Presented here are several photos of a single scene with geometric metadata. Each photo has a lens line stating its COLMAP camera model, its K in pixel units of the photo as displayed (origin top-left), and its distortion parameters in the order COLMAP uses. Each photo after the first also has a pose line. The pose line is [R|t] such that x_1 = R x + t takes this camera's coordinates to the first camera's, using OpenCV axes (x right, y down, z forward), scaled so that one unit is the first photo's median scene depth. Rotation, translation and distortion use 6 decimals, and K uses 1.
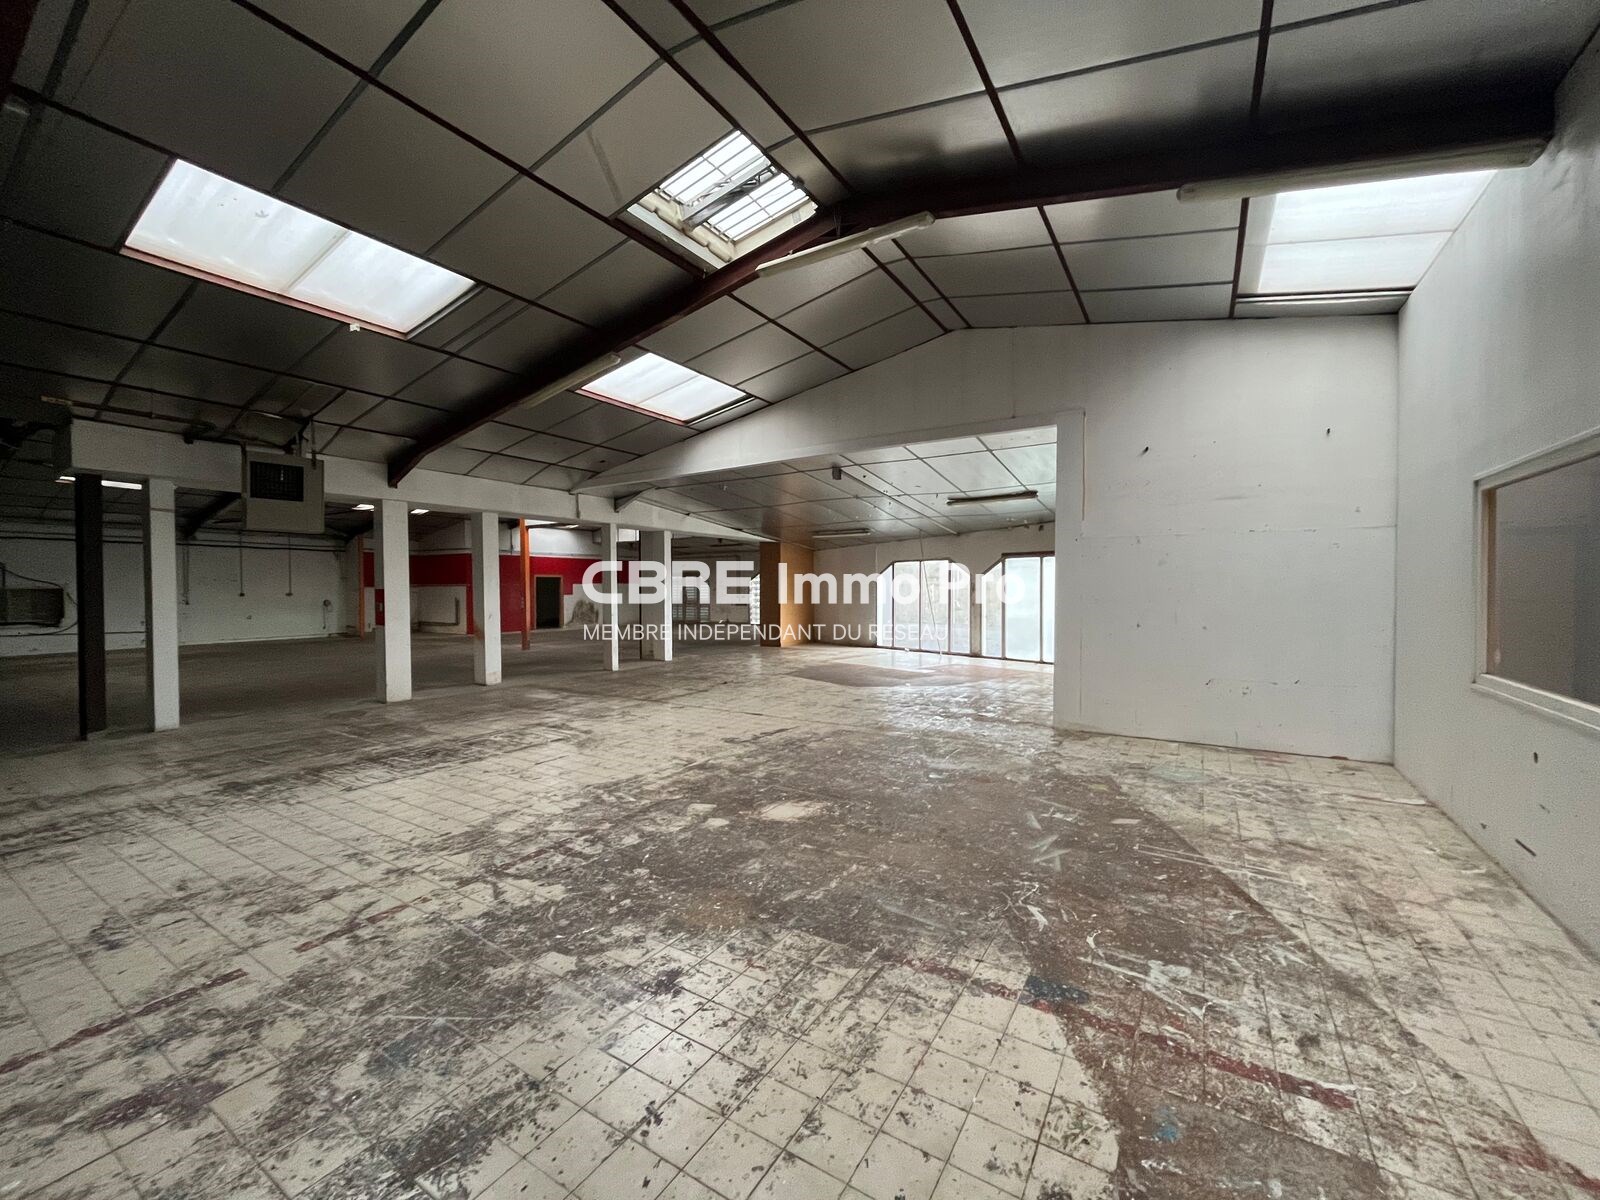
lens RADIAL K [[643.1, 0, 801.9], [0, 643.1, 596.7], [0, 0, 1]] dist [-0.007991, -0.000160]
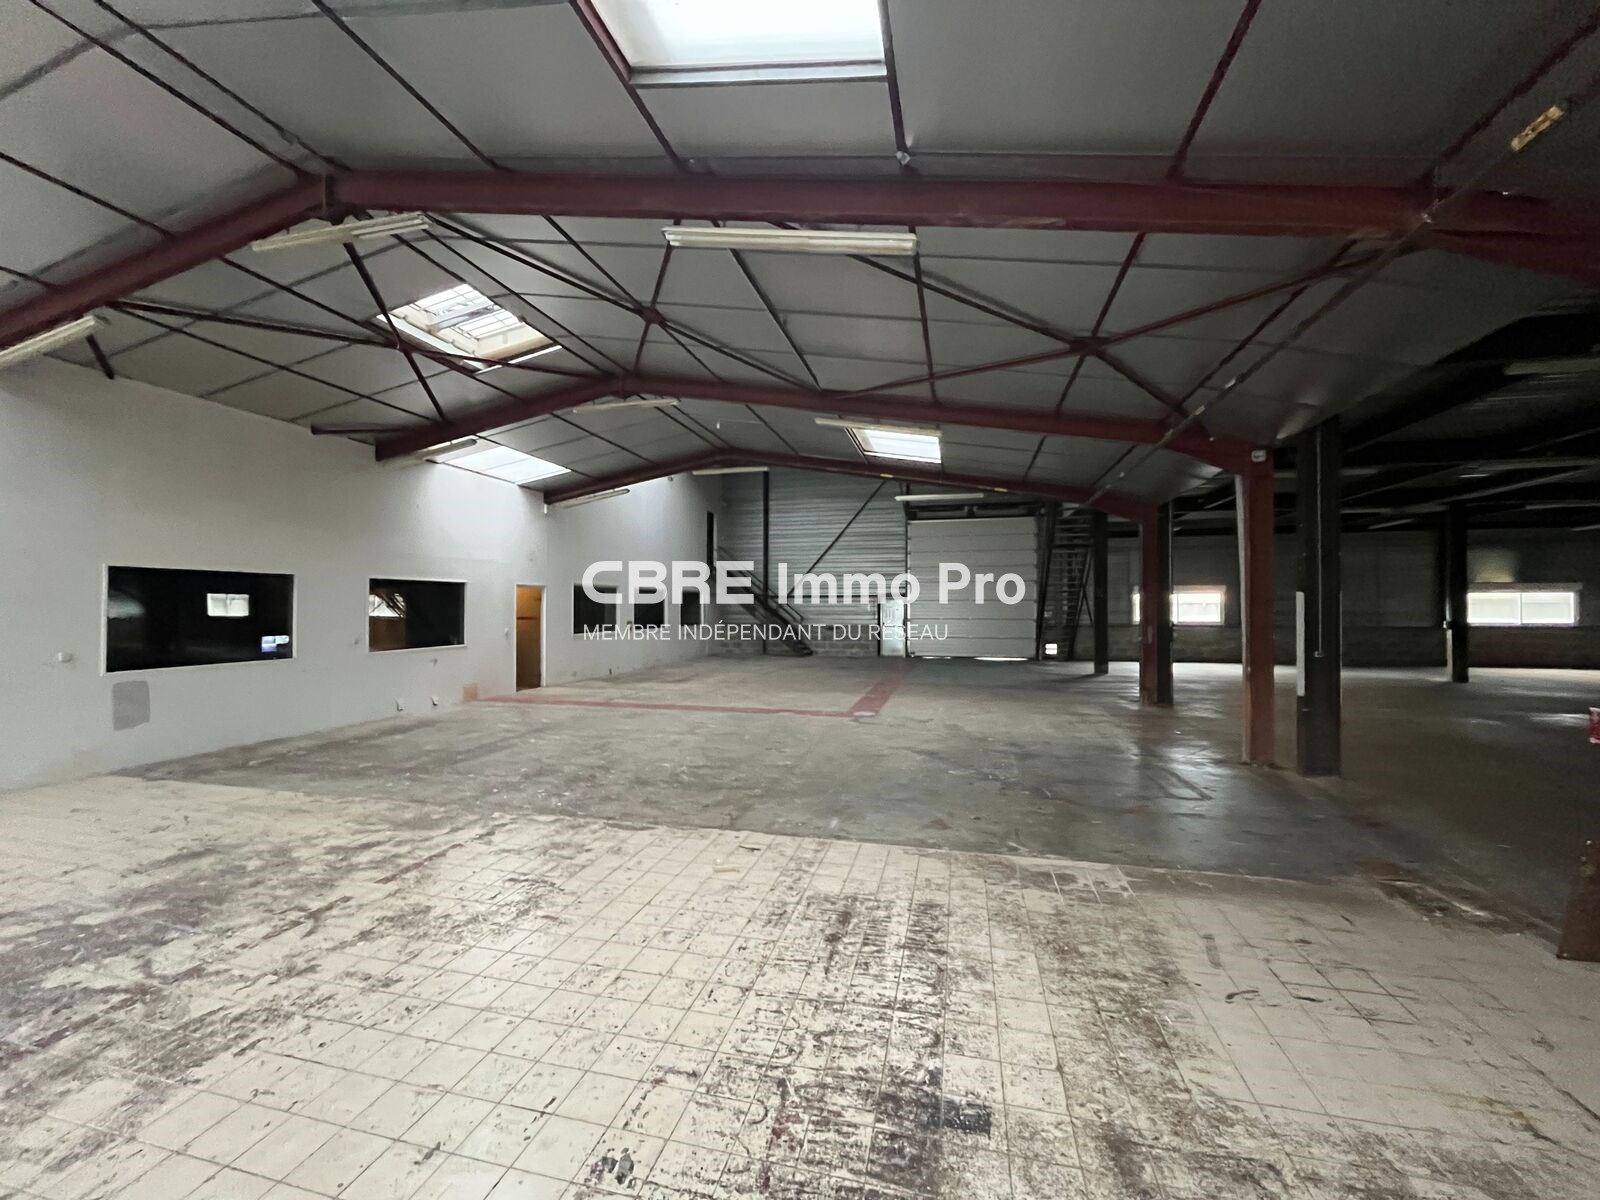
lens RADIAL K [[643.1, 0, 796.6], [0, 643.1, 603.0], [0, 0, 1]] dist [-0.007991, -0.000160]
pose [[-0.953212, 0.001017, -0.302302, -1.038837], [-0.002039, 0.999950, 0.009792, -0.036703], [0.302297, 0.009950, -0.953162, 2.049859]]
